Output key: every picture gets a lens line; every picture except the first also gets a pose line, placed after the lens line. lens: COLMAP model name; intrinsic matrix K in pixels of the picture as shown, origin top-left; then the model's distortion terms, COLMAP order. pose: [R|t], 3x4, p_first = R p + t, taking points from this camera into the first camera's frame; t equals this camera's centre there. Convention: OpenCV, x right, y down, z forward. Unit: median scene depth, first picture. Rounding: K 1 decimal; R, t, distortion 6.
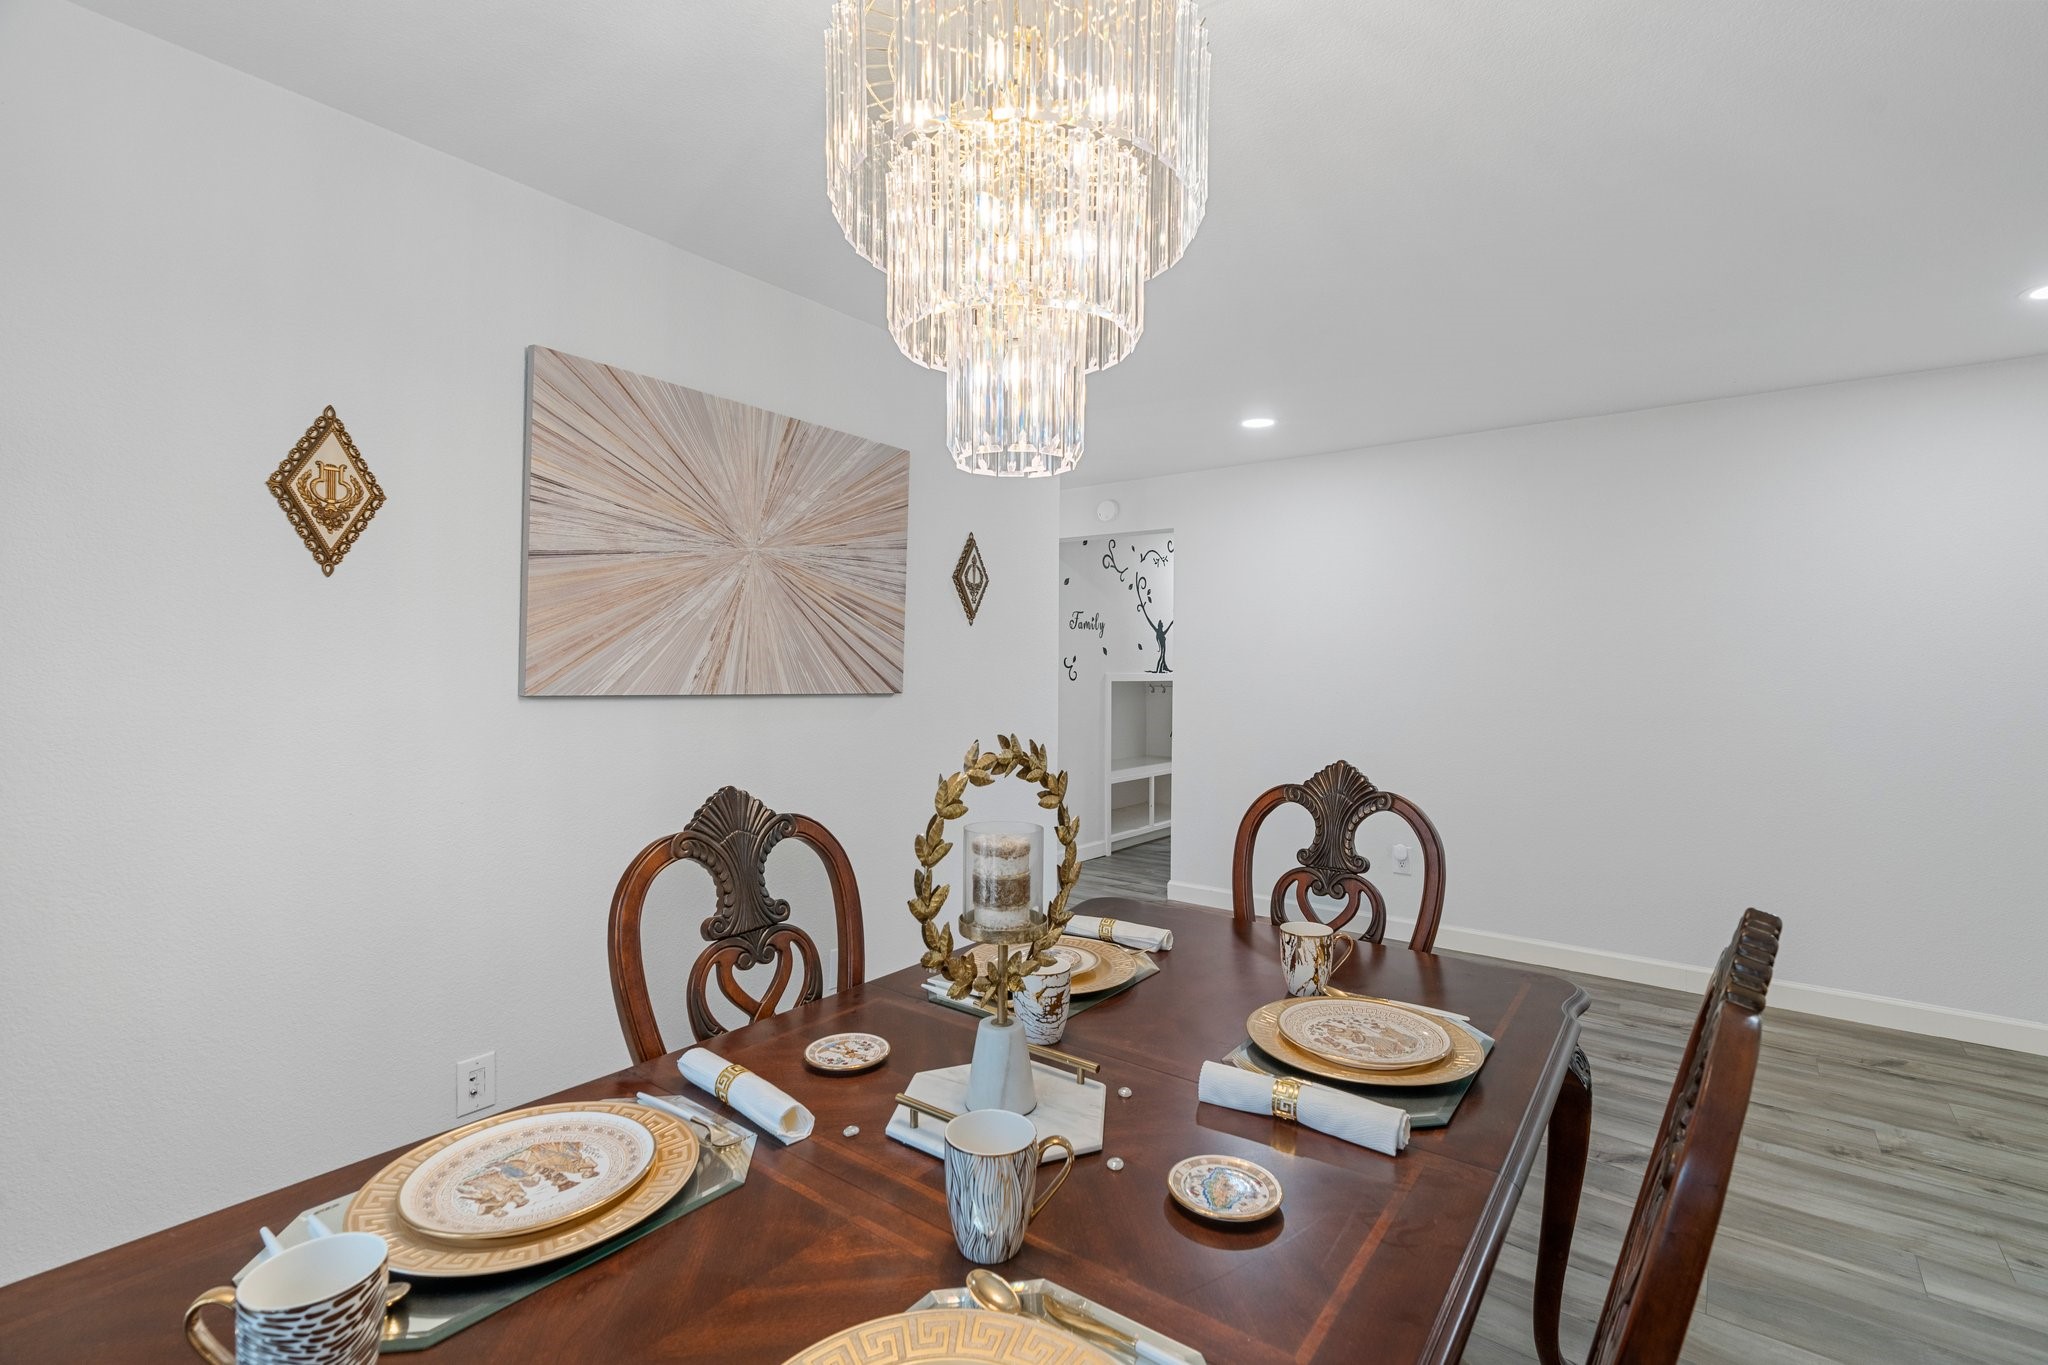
lens RADIAL K [[919.7, 0, 1026.5], [0, 919.7, 680.1], [0, 0, 1]] dist [-0.010595, 0.004928]
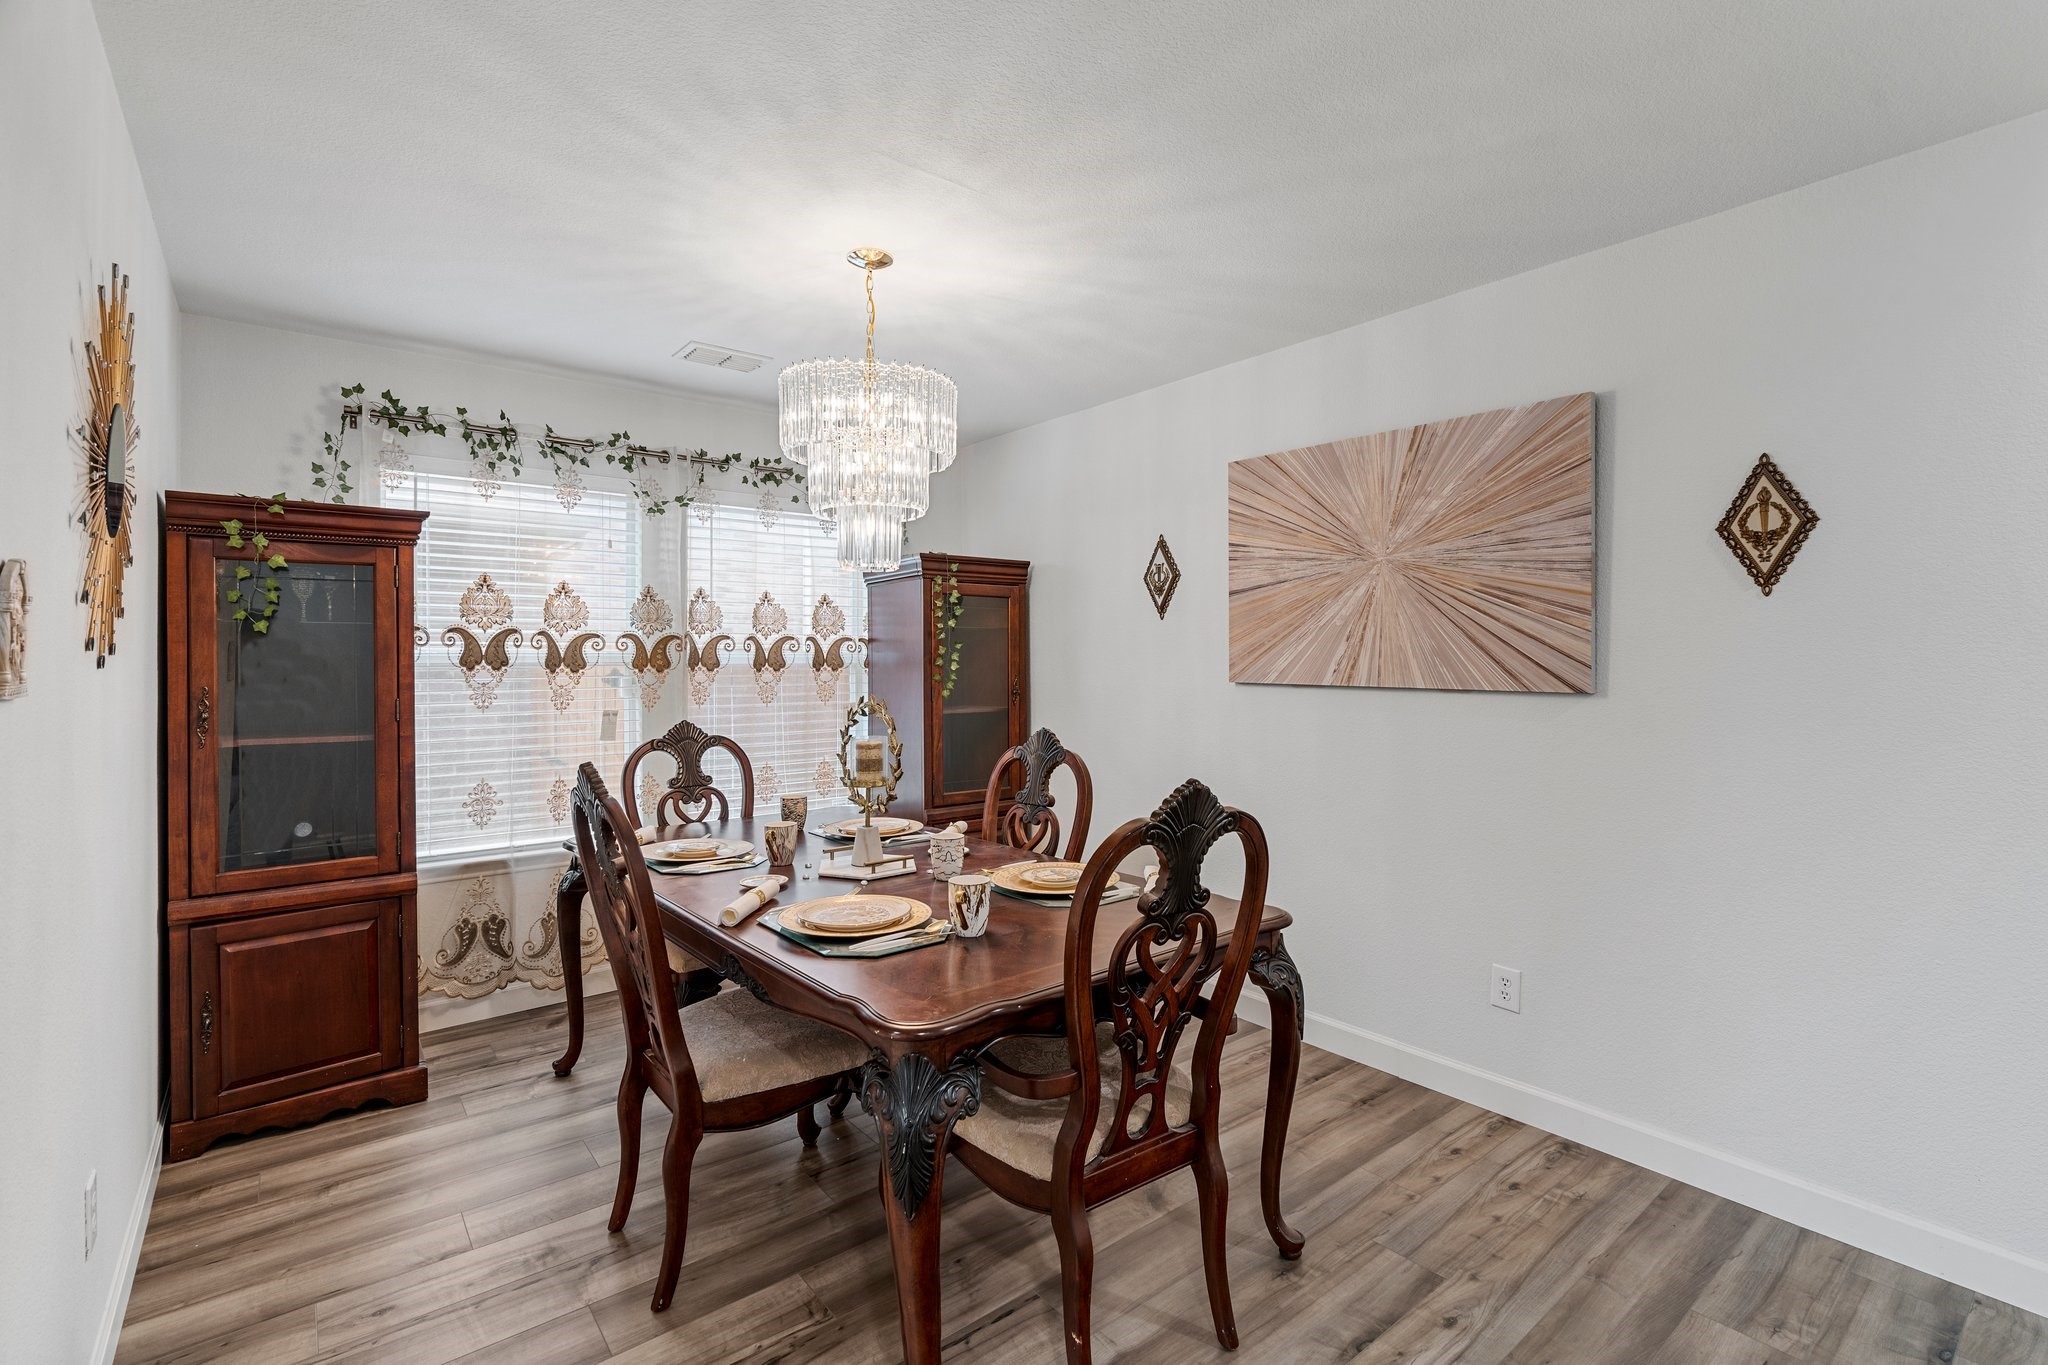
lens RADIAL K [[919.7, 0, 1025.6], [0, 919.7, 675.2], [0, 0, 1]] dist [-0.010595, 0.004928]
pose [[-0.223507, 0.004947, -0.974690, 0.905649], [-0.011064, 0.999910, 0.007612, -0.002674], [0.974639, 0.012485, -0.223432, 0.830213]]
